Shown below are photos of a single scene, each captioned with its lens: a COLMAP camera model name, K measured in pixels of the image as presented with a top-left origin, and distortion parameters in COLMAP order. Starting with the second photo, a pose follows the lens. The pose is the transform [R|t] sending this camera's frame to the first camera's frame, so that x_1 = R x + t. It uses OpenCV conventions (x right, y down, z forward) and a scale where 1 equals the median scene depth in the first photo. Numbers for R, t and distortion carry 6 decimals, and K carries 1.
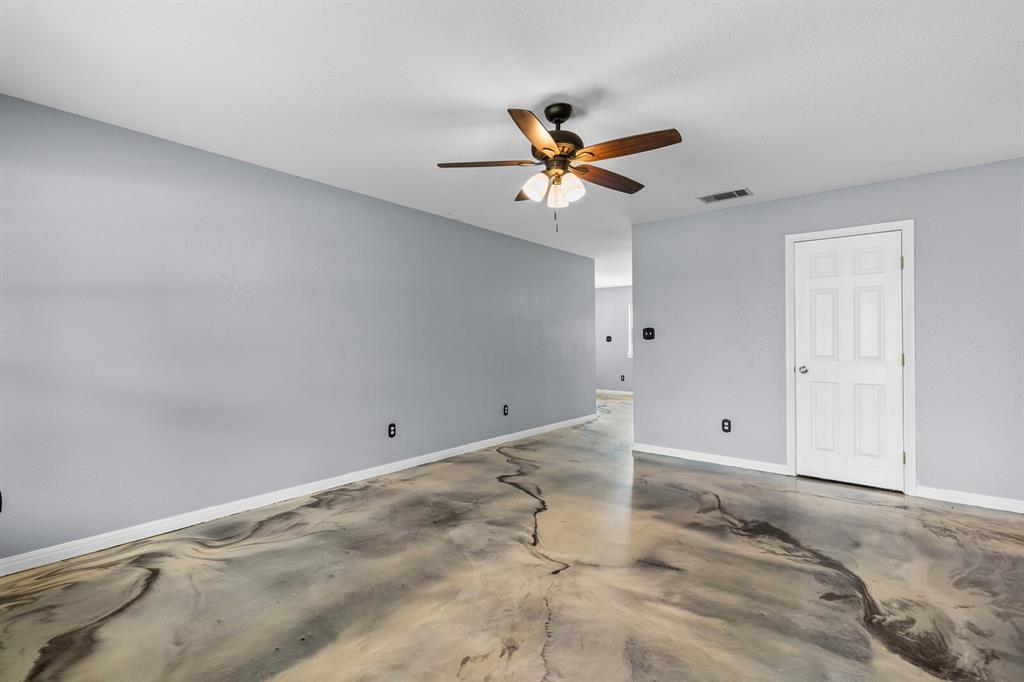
lens RADIAL K [[463.8, 0, 500.8], [0, 463.8, 342.7], [0, 0, 1]] dist [0.002388, 0.000388]
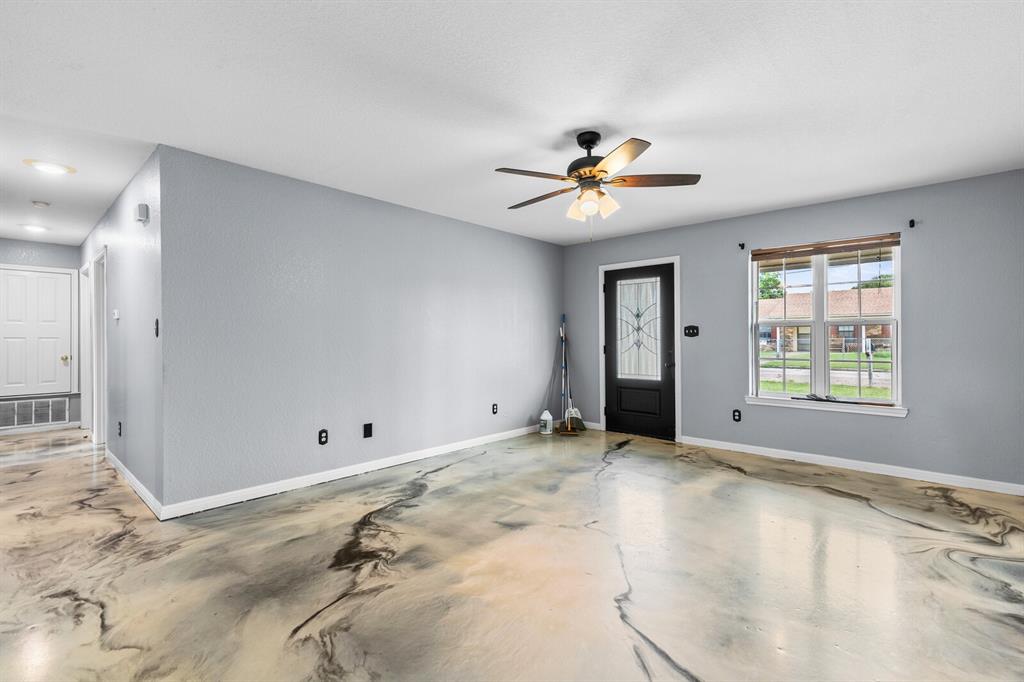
lens RADIAL K [[458.6, 0, 508.1], [0, 458.6, 338.9], [0, 0, 1]] dist [0.001983, -0.000033]
pose [[-0.999107, 0.002661, 0.042164, 0.252254], [0.002925, 0.999976, 0.006219, -0.005391], [-0.042146, 0.006337, -0.999091, 1.893921]]
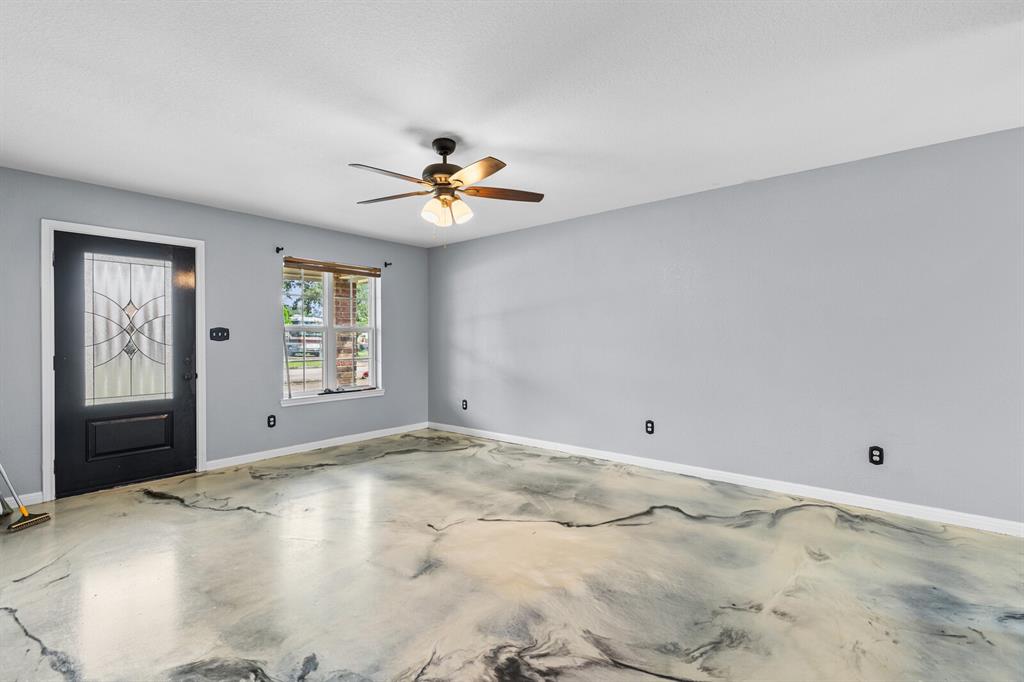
lens RADIAL K [[458.6, 0, 508.1], [0, 458.6, 338.9], [0, 0, 1]] dist [0.001983, -0.000033]
pose [[-0.000797, -0.000363, -1.000000, 1.140996], [0.000718, 1.000000, -0.000363, -0.004944], [0.999999, -0.000719, -0.000796, 1.022945]]
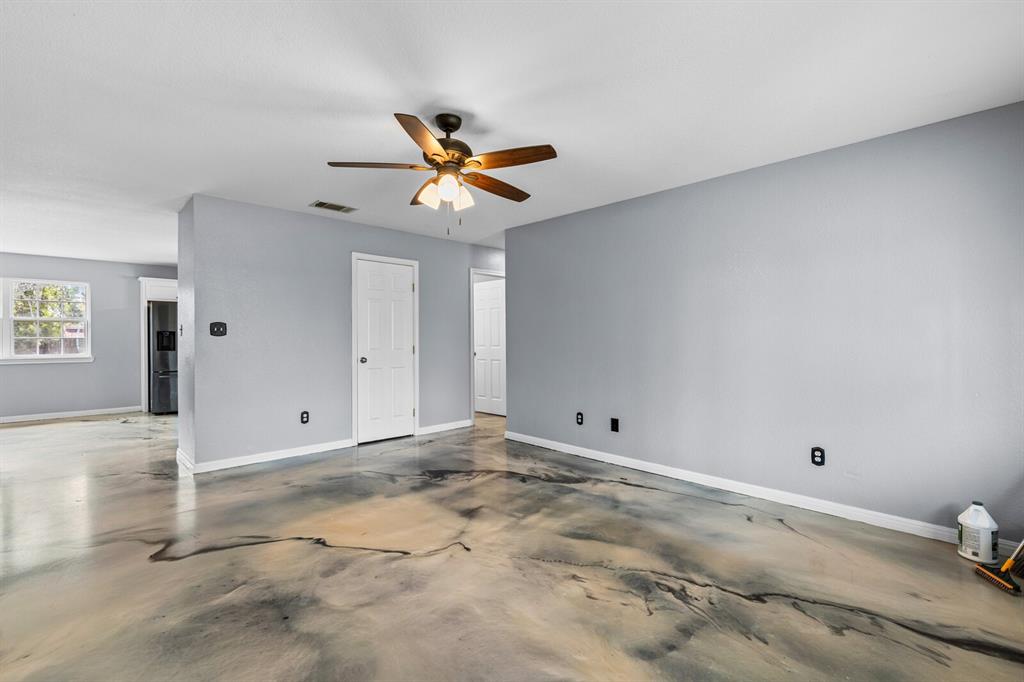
lens RADIAL K [[458.6, 0, 508.1], [0, 458.6, 338.9], [0, 0, 1]] dist [0.001983, -0.000033]
pose [[0.103005, -0.003212, 0.994676, -0.798662], [0.005254, 0.999983, 0.002686, -0.002178], [-0.994667, 0.004949, 0.103020, 0.668564]]
